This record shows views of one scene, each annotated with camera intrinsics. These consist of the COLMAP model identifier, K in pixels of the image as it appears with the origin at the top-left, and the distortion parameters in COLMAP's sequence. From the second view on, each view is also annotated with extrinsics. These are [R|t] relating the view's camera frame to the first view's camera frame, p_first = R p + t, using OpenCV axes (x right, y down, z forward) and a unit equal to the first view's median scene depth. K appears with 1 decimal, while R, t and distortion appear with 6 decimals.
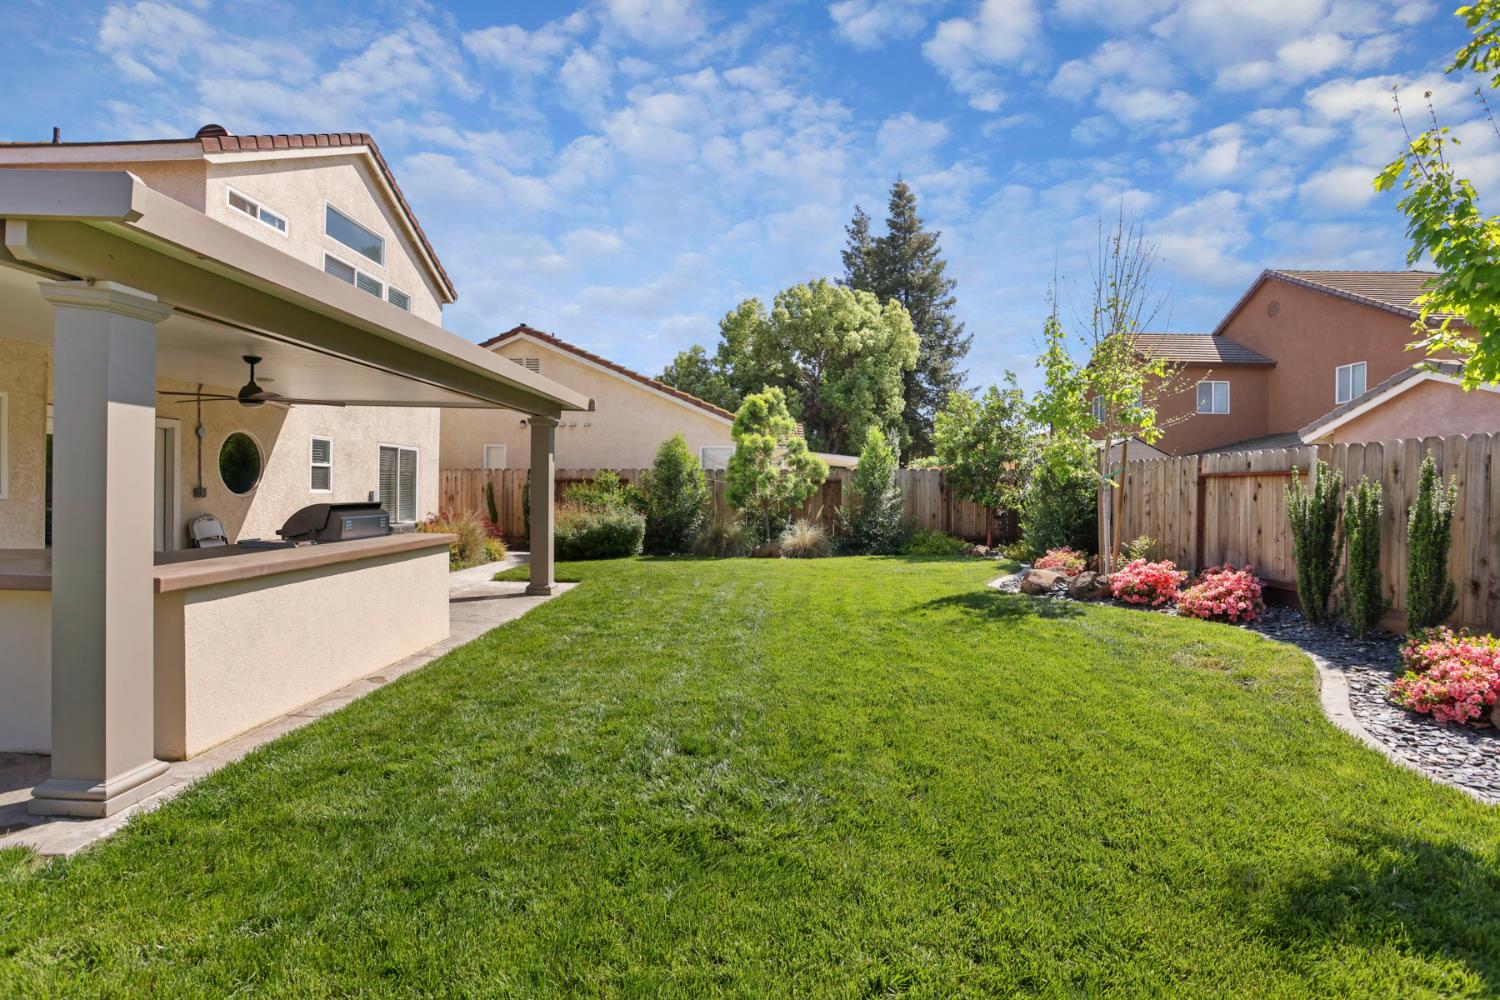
lens RADIAL K [[730.5, 0, 744.0], [0, 730.5, 486.2], [0, 0, 1]] dist [-0.065106, 0.025856]
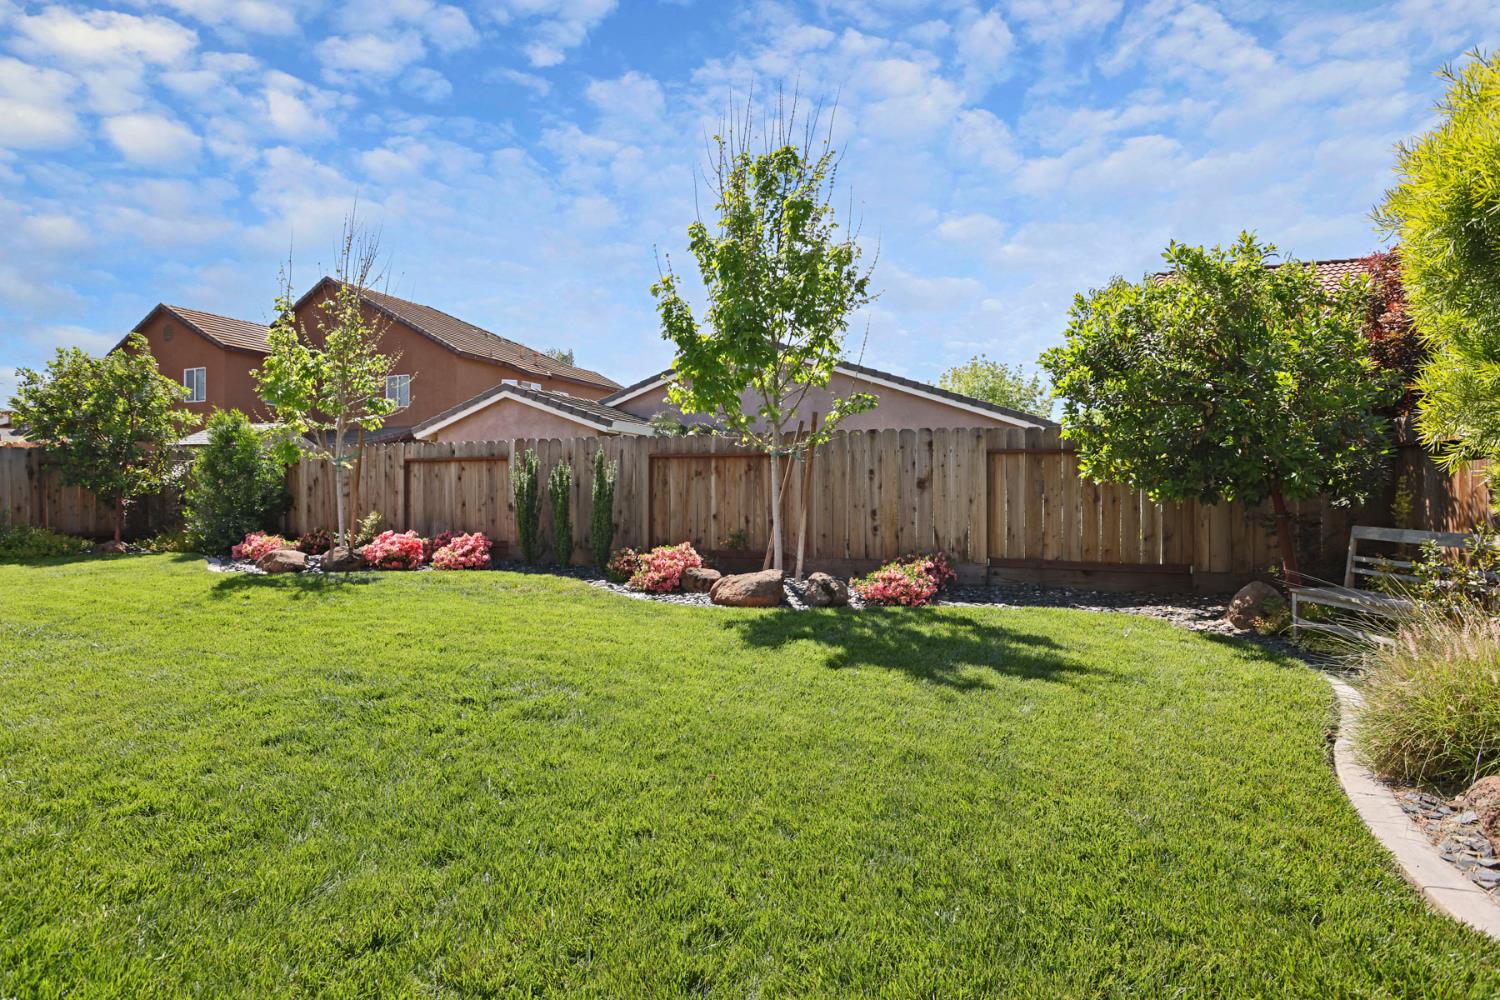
lens RADIAL K [[740.0, 0, 750.0], [0, 740.0, 500.0], [0, 0, 1]] dist [-0.026611, -0.000660]
pose [[0.340447, -0.020174, 0.940047, -0.332949], [-0.002453, 0.999747, 0.022343, 0.023633], [-0.940260, -0.009912, 0.340312, 0.059647]]
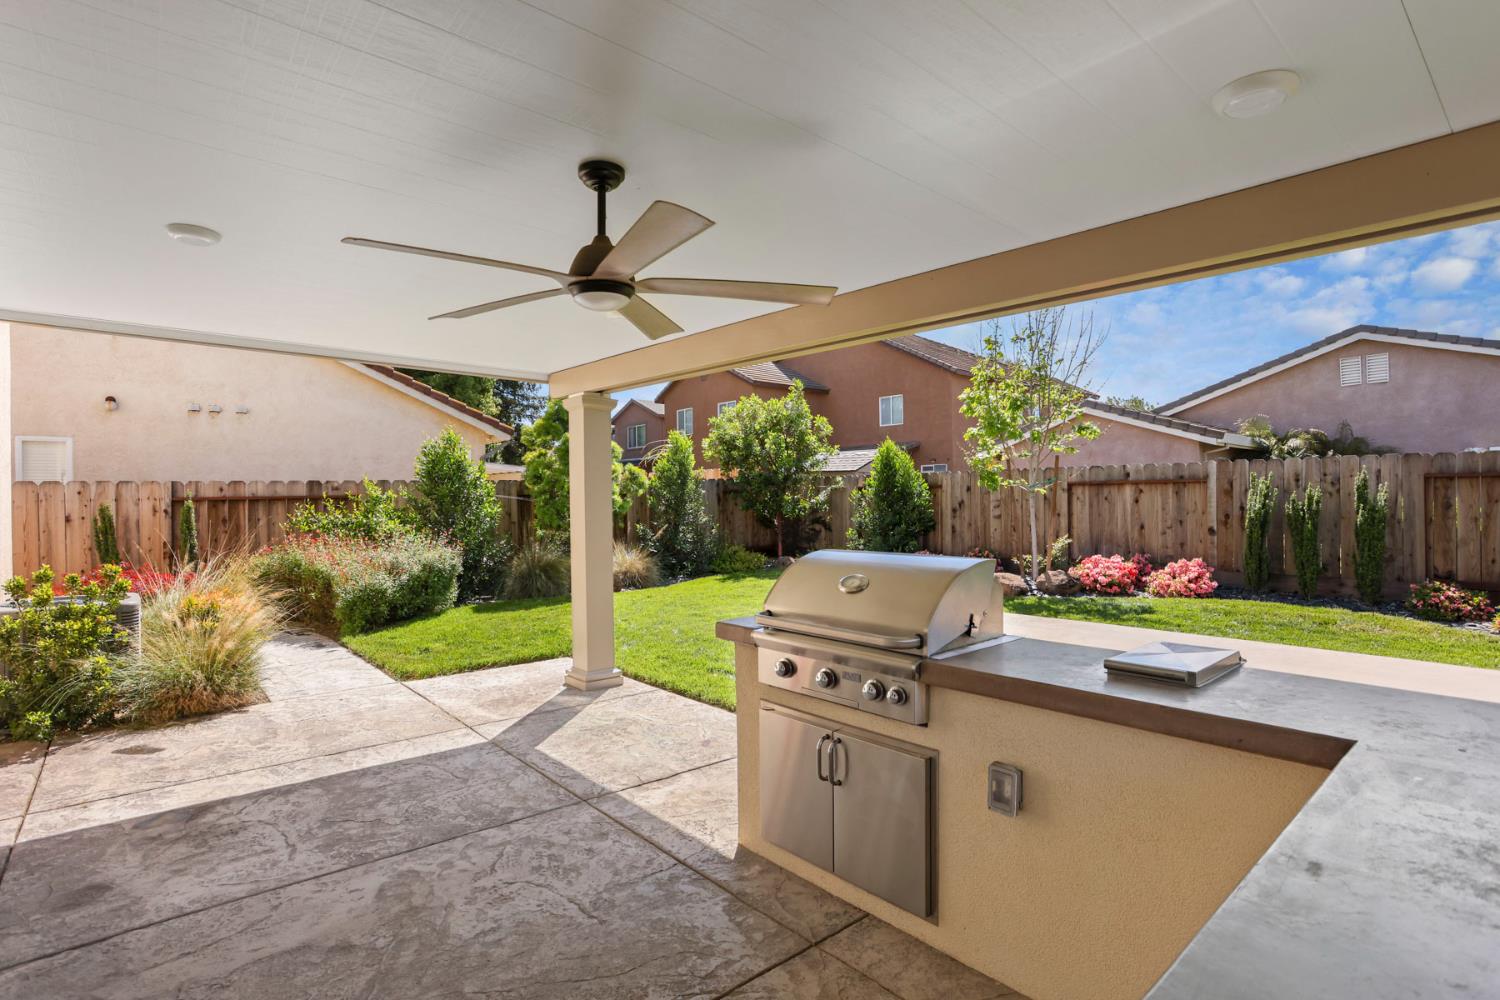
lens RADIAL K [[740.0, 0, 750.0], [0, 740.0, 500.0], [0, 0, 1]] dist [-0.026611, -0.000660]
pose [[0.723926, -0.023043, 0.689493, -0.660401], [0.018574, 0.999731, 0.013909, -0.015850], [-0.689628, 0.002737, 0.724159, 0.508776]]
